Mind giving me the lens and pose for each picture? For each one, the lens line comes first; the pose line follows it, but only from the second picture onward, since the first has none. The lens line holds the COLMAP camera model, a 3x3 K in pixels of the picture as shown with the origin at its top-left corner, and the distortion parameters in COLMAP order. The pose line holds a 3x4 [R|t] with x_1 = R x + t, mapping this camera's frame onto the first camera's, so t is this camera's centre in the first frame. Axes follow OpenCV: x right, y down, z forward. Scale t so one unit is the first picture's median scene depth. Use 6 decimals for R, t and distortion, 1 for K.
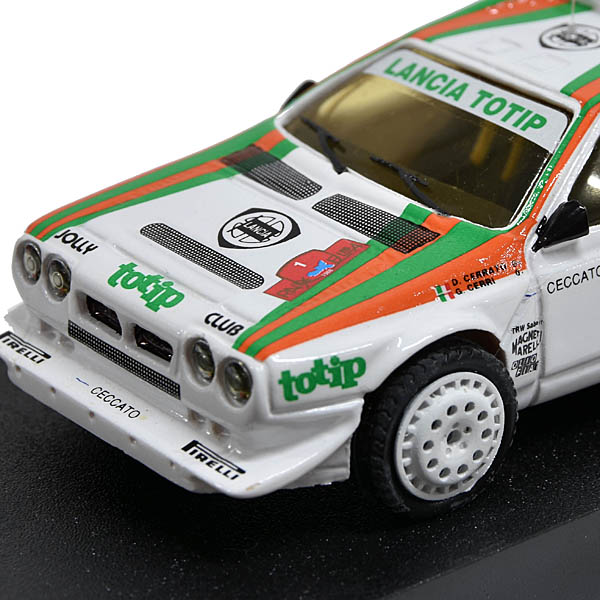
lens RADIAL K [[2966.5, 0, 300.0], [0, 2966.5, 300.0], [0, 0, 1]] dist [-0.395064, 2.066602]
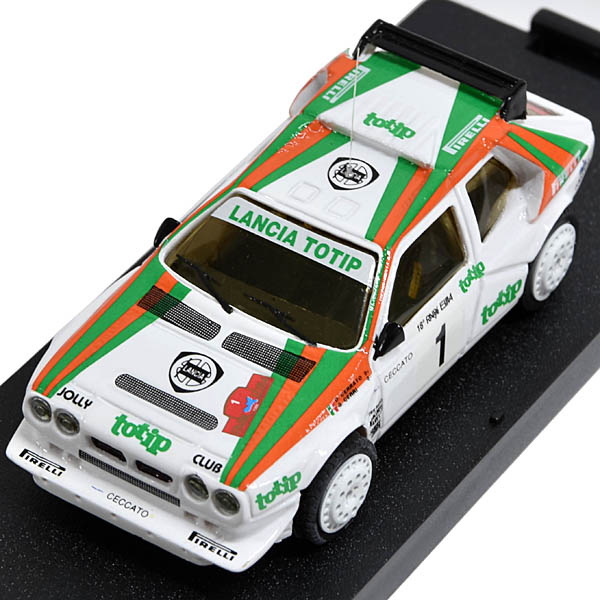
lens RADIAL K [[2966.5, 0, 300.0], [0, 2966.5, 300.0], [0, 0, 1]] dist [-0.395064, 2.066602]
pose [[0.953781, -0.185071, 0.236751, -0.319910], [0.112058, 0.950065, 0.291236, -0.502704], [-0.278828, -0.251246, 0.926893, -0.424136]]
